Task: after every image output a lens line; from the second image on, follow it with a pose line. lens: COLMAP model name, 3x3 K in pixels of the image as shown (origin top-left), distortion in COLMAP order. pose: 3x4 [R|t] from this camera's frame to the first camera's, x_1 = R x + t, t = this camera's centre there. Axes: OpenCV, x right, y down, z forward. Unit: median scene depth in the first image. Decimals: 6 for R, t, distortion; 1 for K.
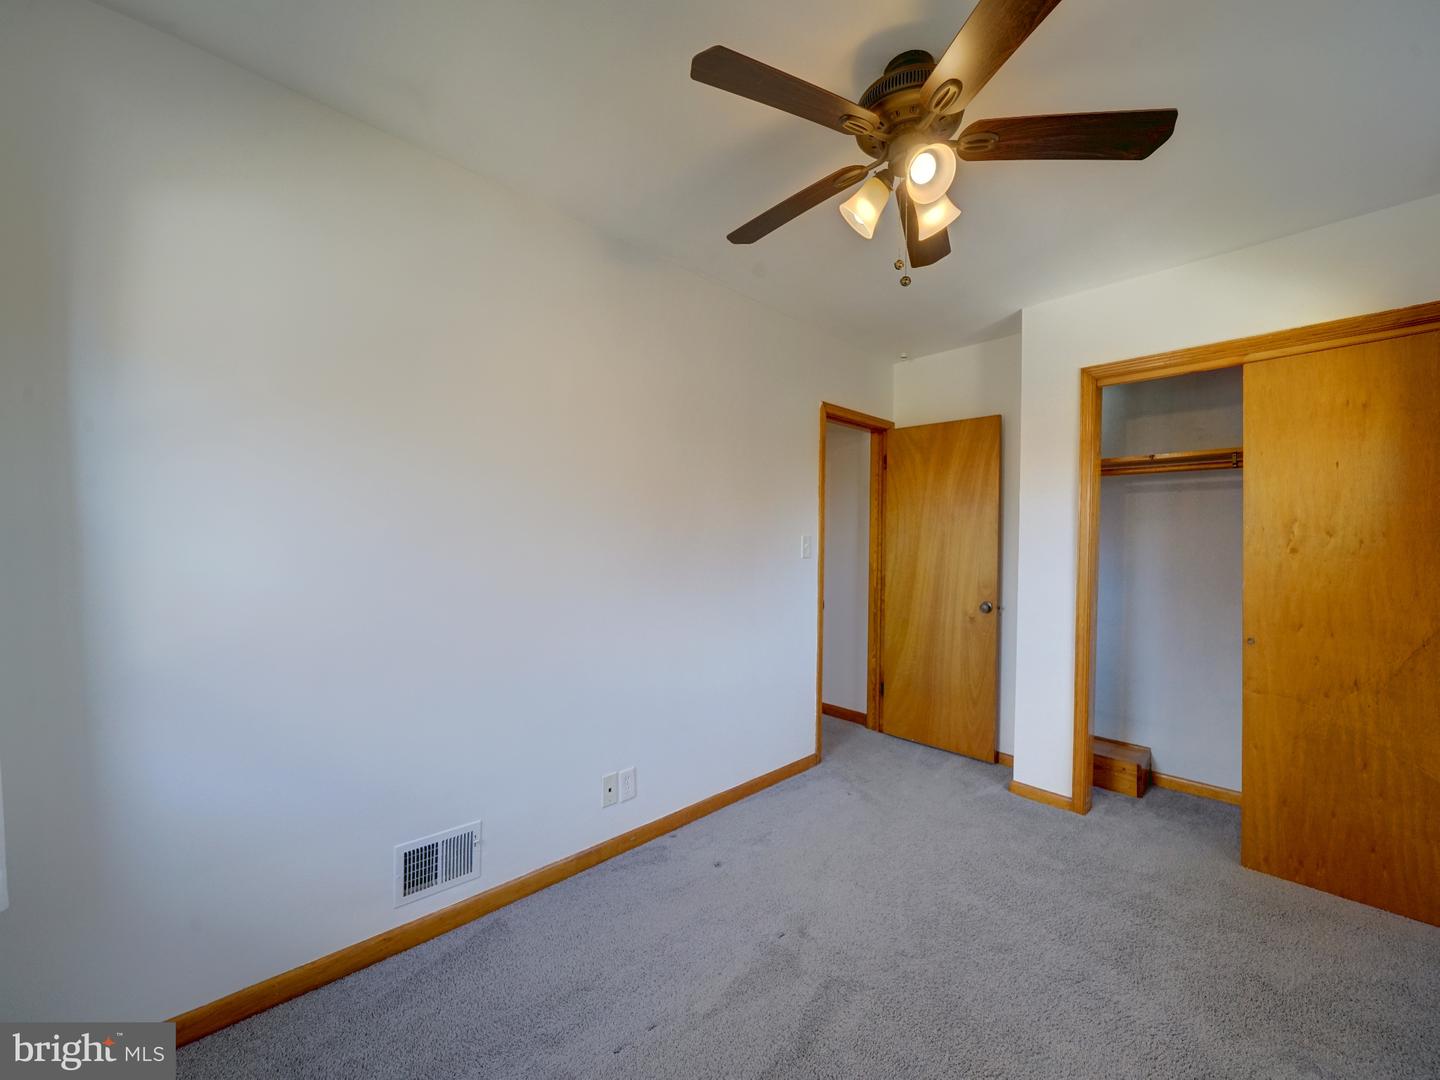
lens RADIAL K [[572.2, 0, 723.1], [0, 572.2, 545.0], [0, 0, 1]] dist [-0.002162, -0.000086]
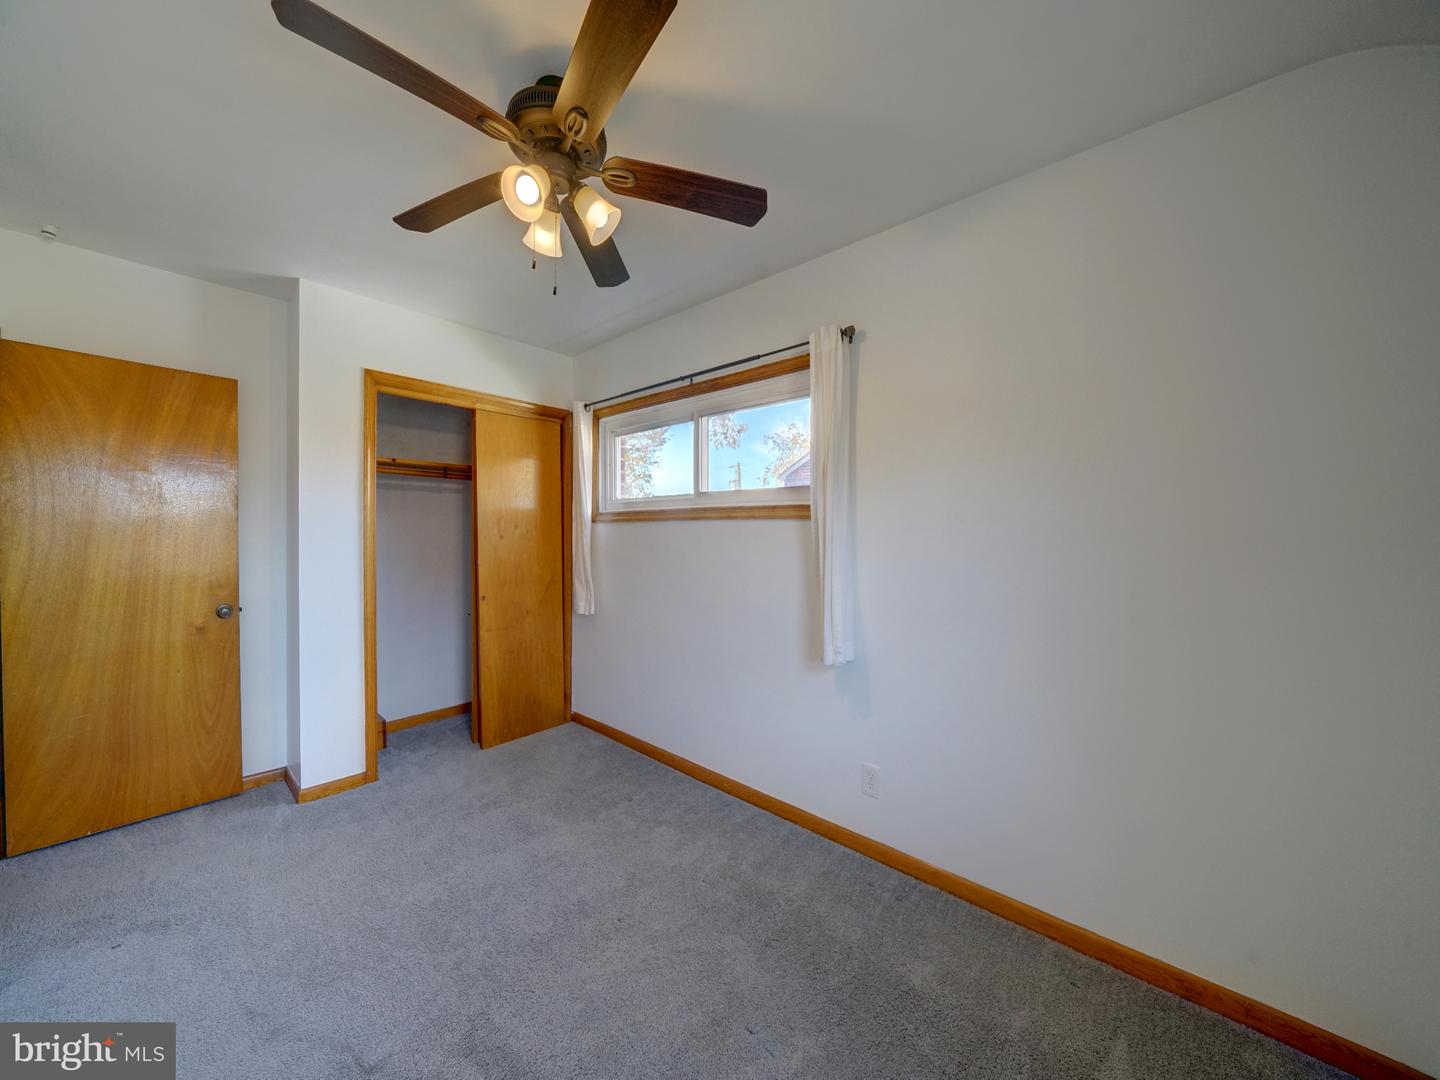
lens RADIAL K [[503.5, 0, 707.2], [0, 503.5, 543.2], [0, 0, 1]] dist [-0.019391, 0.000423]
pose [[-0.080041, -0.027591, 0.996410, -0.334802], [0.001338, 0.999613, 0.027787, -0.008601], [-0.996791, 0.003557, -0.079973, 0.412953]]
